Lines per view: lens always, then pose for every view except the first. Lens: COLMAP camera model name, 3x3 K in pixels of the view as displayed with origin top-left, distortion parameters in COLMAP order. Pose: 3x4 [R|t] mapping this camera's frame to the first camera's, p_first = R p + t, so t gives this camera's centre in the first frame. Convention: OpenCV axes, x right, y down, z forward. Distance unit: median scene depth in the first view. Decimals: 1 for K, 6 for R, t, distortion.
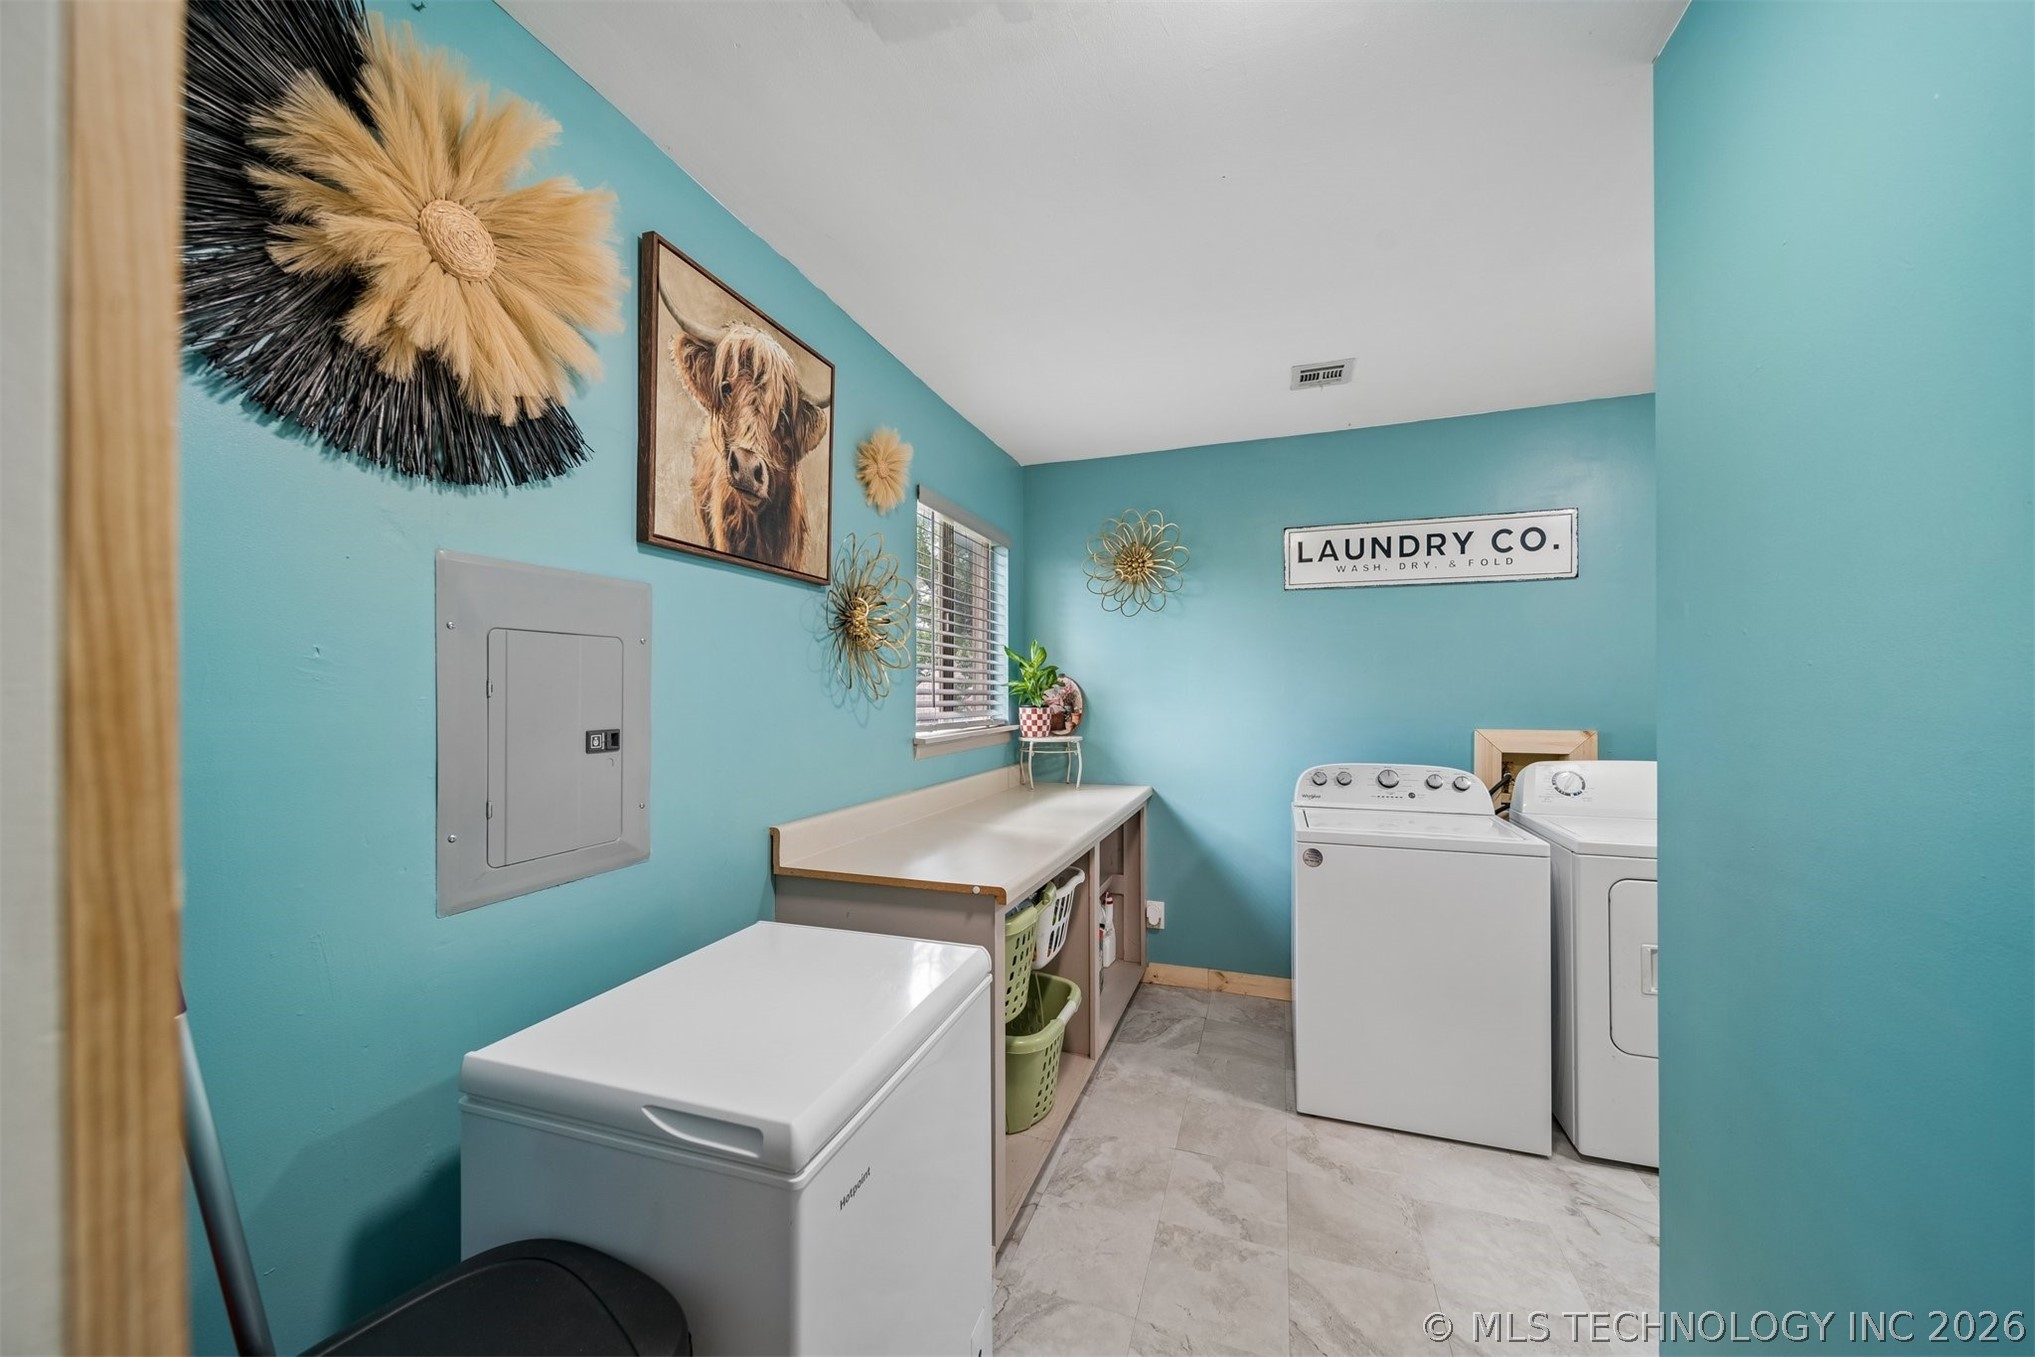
lens RADIAL K [[719.2, 0, 1023.5], [0, 719.2, 694.6], [0, 0, 1]] dist [0.000721, -0.001034]
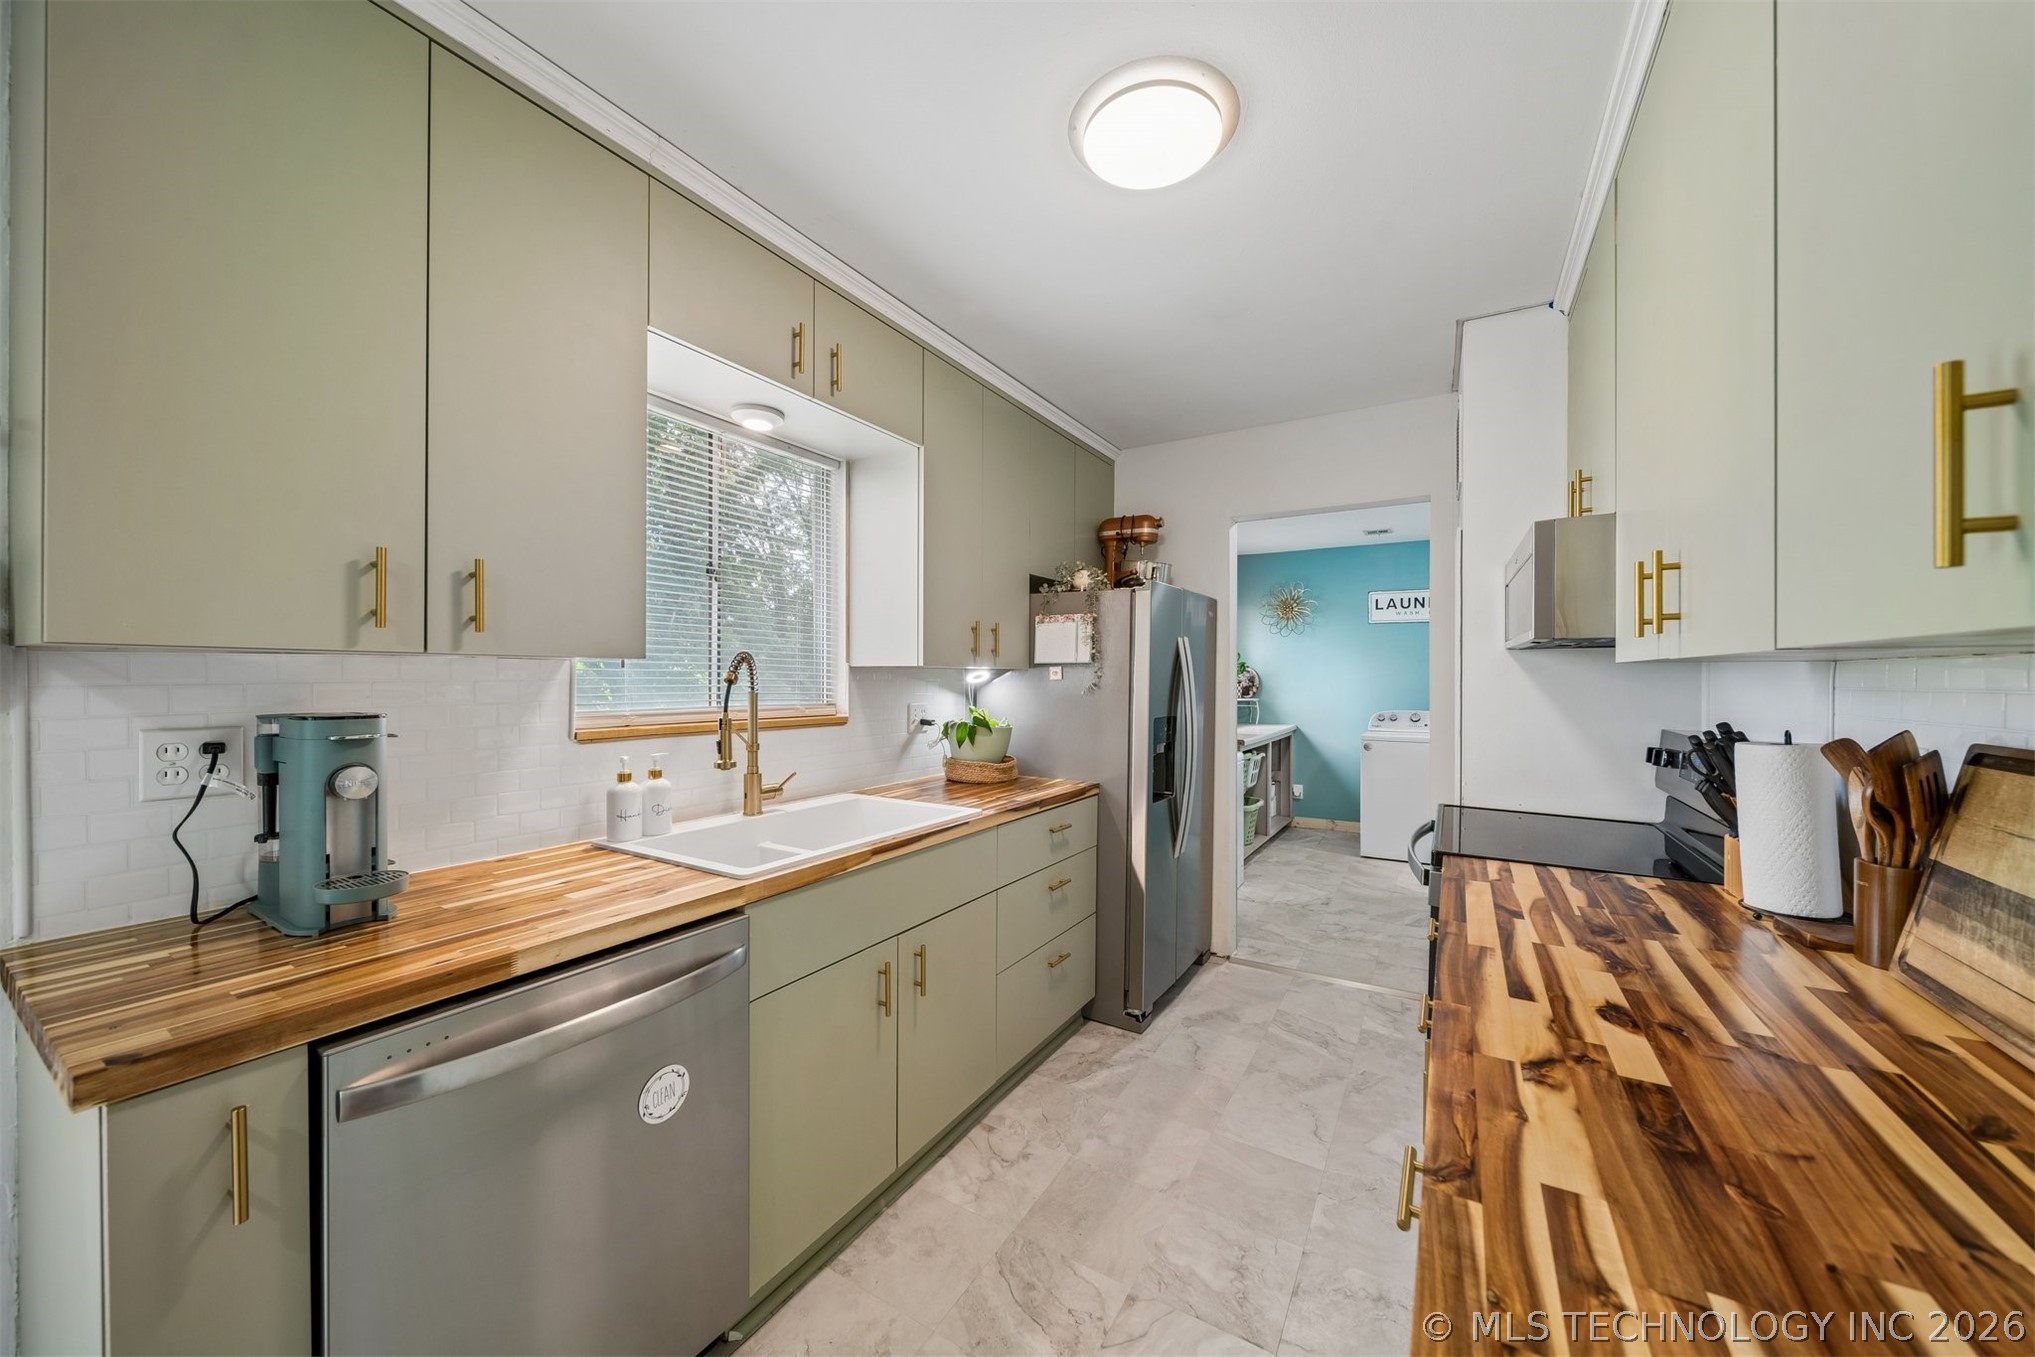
lens RADIAL K [[719.2, 0, 1026.3], [0, 719.2, 681.9], [0, 0, 1]] dist [0.000721, -0.001034]
pose [[0.982079, 0.004652, -0.188413, -0.174890], [-0.003813, 0.999981, 0.004815, 0.006994], [0.188432, -0.004011, 0.982078, -1.059344]]
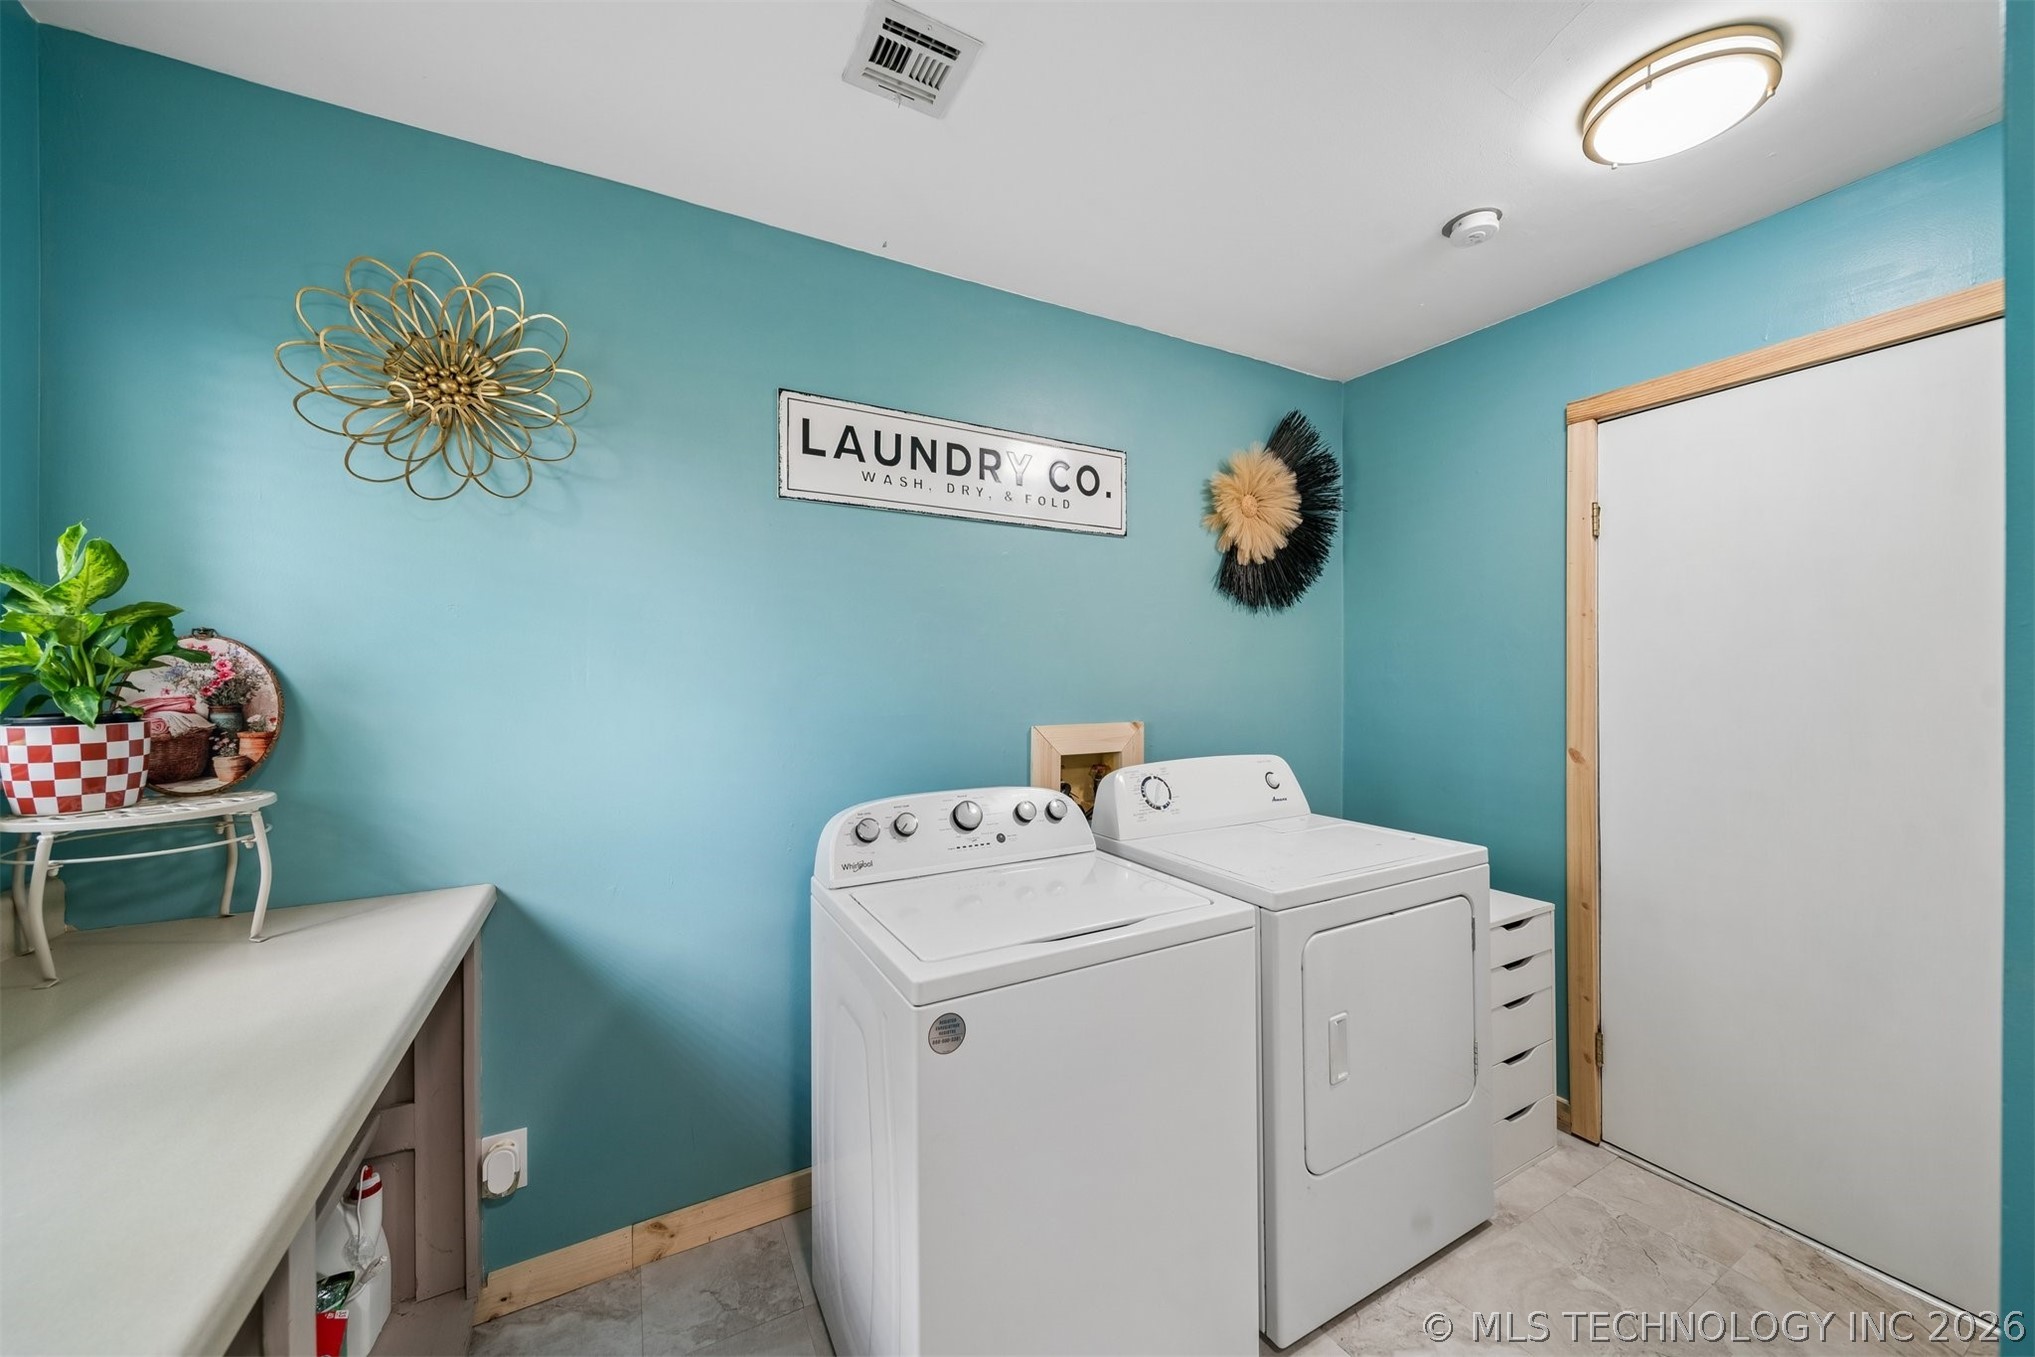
lens RADIAL K [[719.2, 0, 1015.9], [0, 719.2, 673.5], [0, 0, 1]] dist [0.000721, -0.001034]
pose [[0.667343, 0.000128, 0.744751, 0.061804], [0.002811, 0.999992, -0.002690, -0.003216], [-0.744745, 0.003889, 0.667337, 0.466723]]
